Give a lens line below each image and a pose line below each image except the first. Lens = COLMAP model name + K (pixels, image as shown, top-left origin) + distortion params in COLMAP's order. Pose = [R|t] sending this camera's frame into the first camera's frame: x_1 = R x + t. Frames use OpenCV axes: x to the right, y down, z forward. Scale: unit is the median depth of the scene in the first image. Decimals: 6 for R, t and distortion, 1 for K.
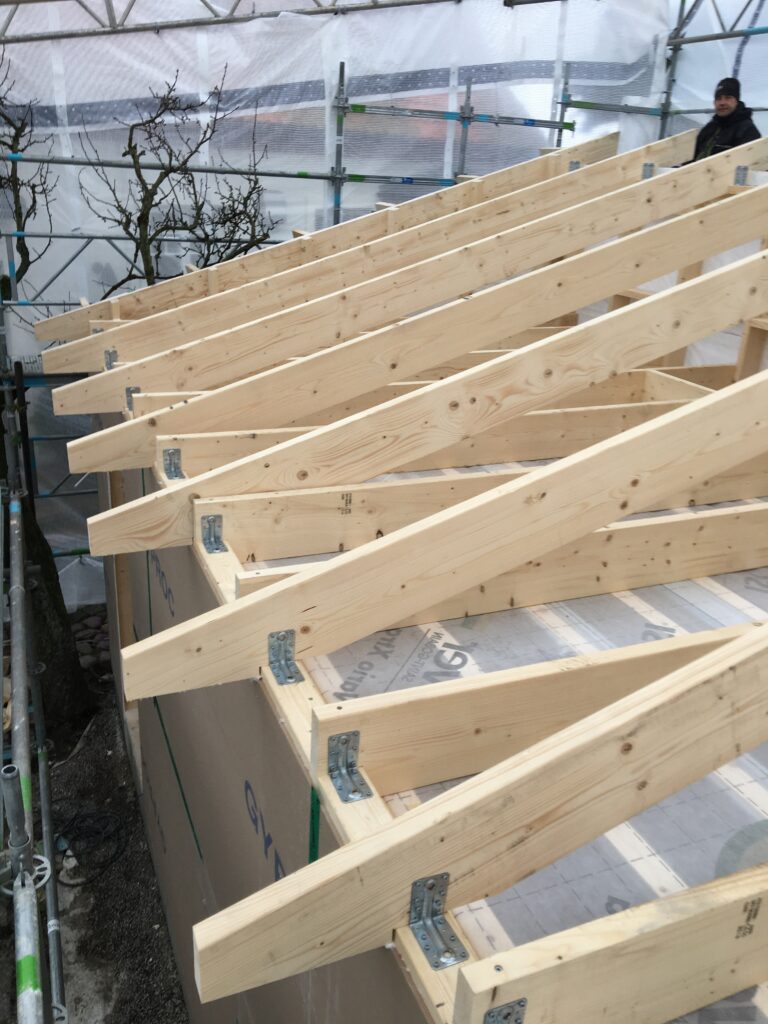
lens RADIAL K [[846.7, 0, 393.1], [0, 846.7, 511.7], [0, 0, 1]] dist [0.087879, -0.109810]
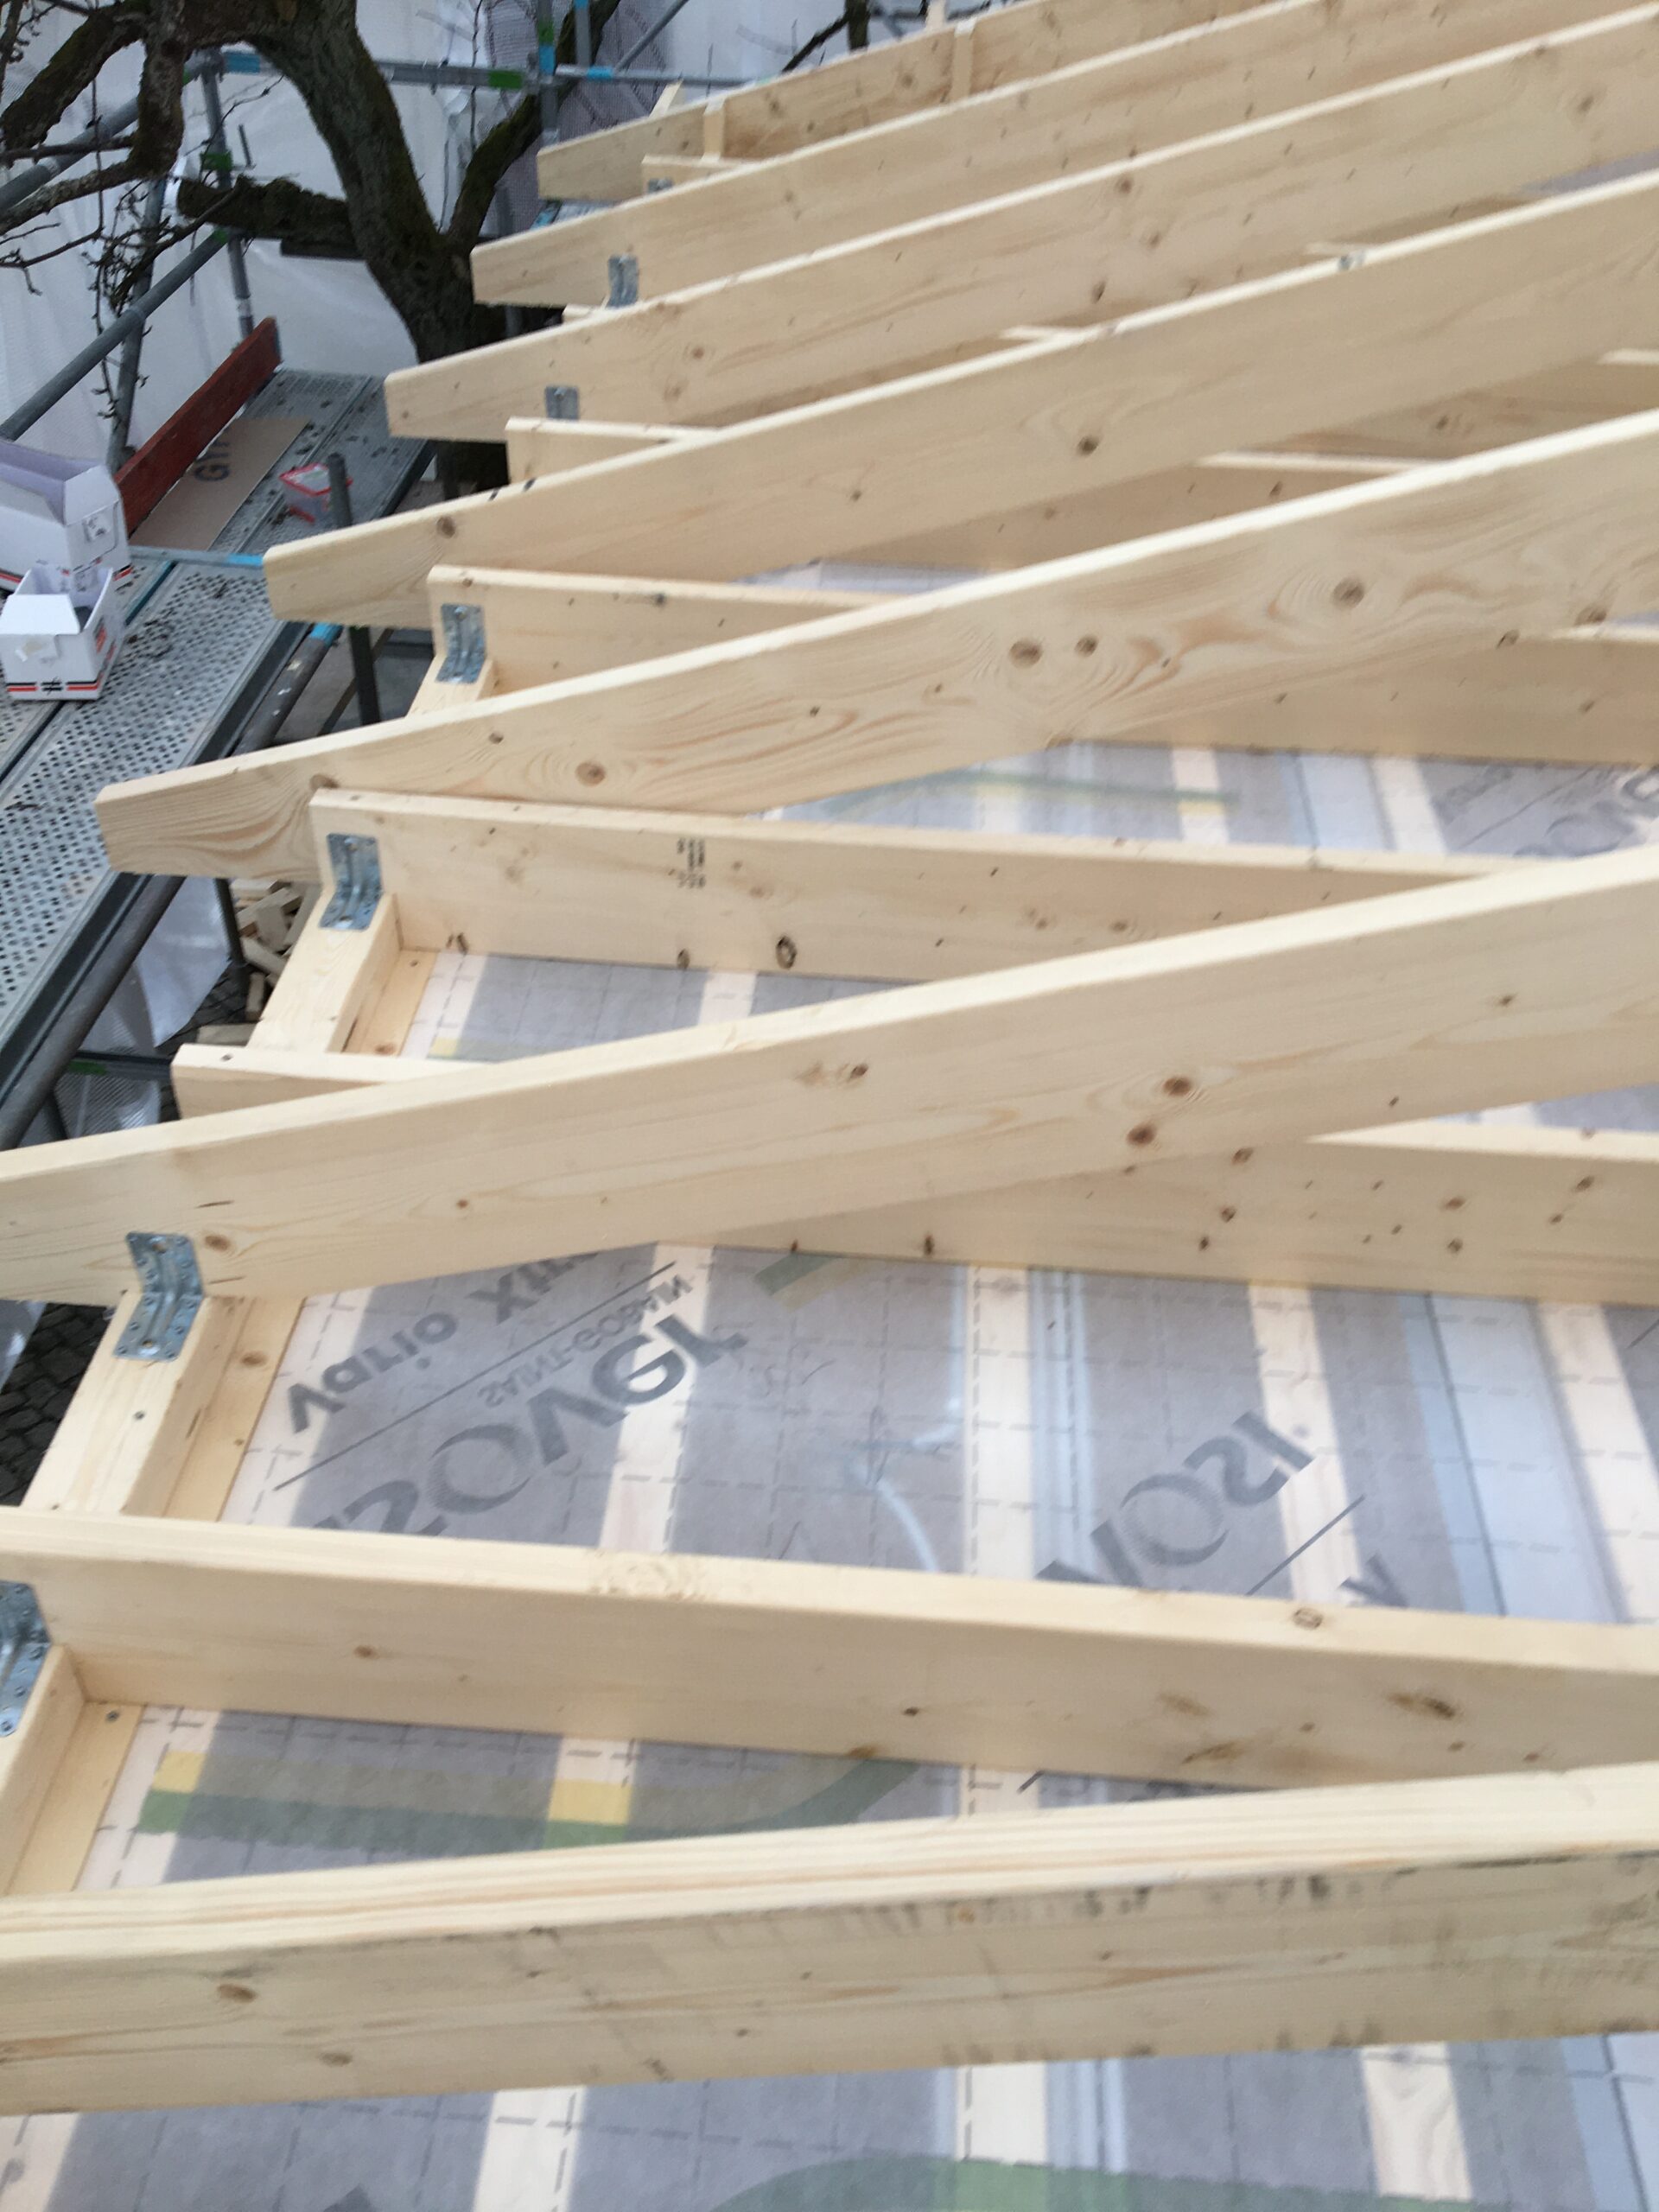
lens RADIAL K [[1829.1, 0, 838.3], [0, 1829.1, 1097.7], [0, 0, 1]] dist [0.087879, -0.109810]
pose [[0.888862, 0.278807, -0.363581, 0.321235], [-0.156206, 0.930404, 0.331583, -0.186467], [0.430725, -0.237938, 0.870553, 0.230408]]
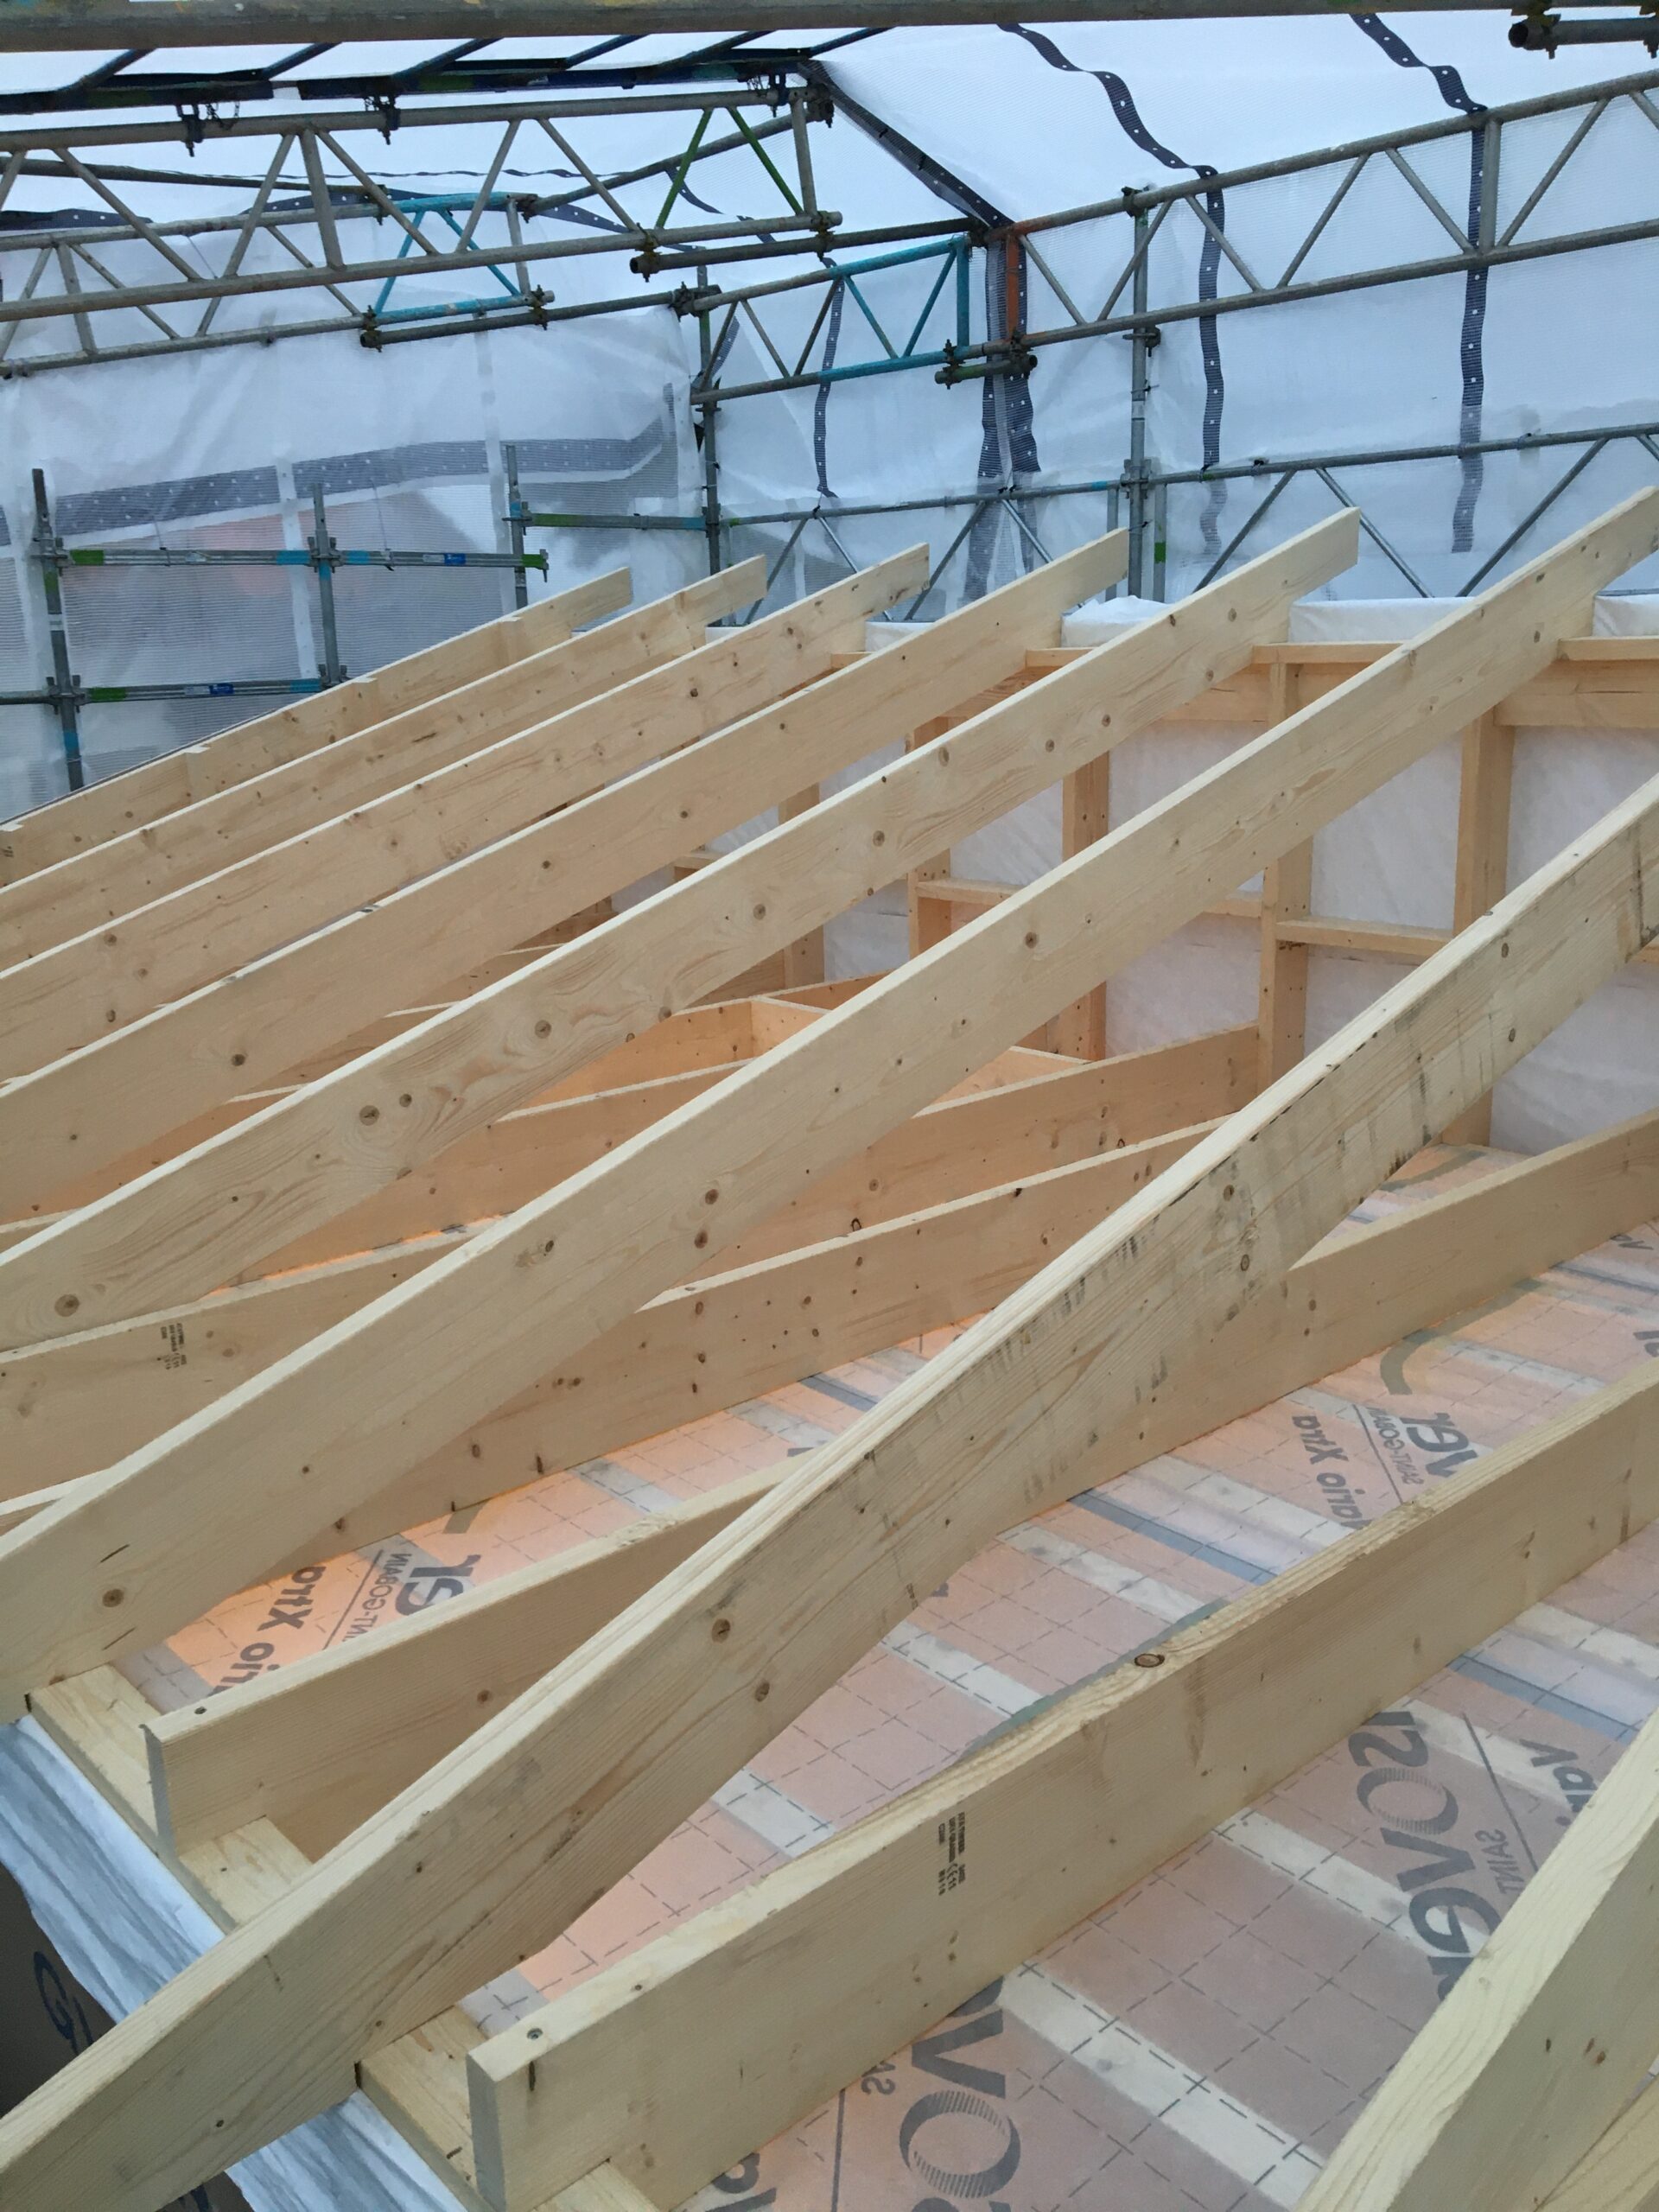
lens RADIAL K [[1829.1, 0, 835.1], [0, 1829.1, 1103.7], [0, 0, 1]] dist [0.087879, -0.109810]
pose [[0.945120, -0.157496, 0.286258, 0.020284], [0.192921, 0.976115, -0.099907, 0.031440], [-0.263686, 0.149649, 0.952930, -0.126357]]
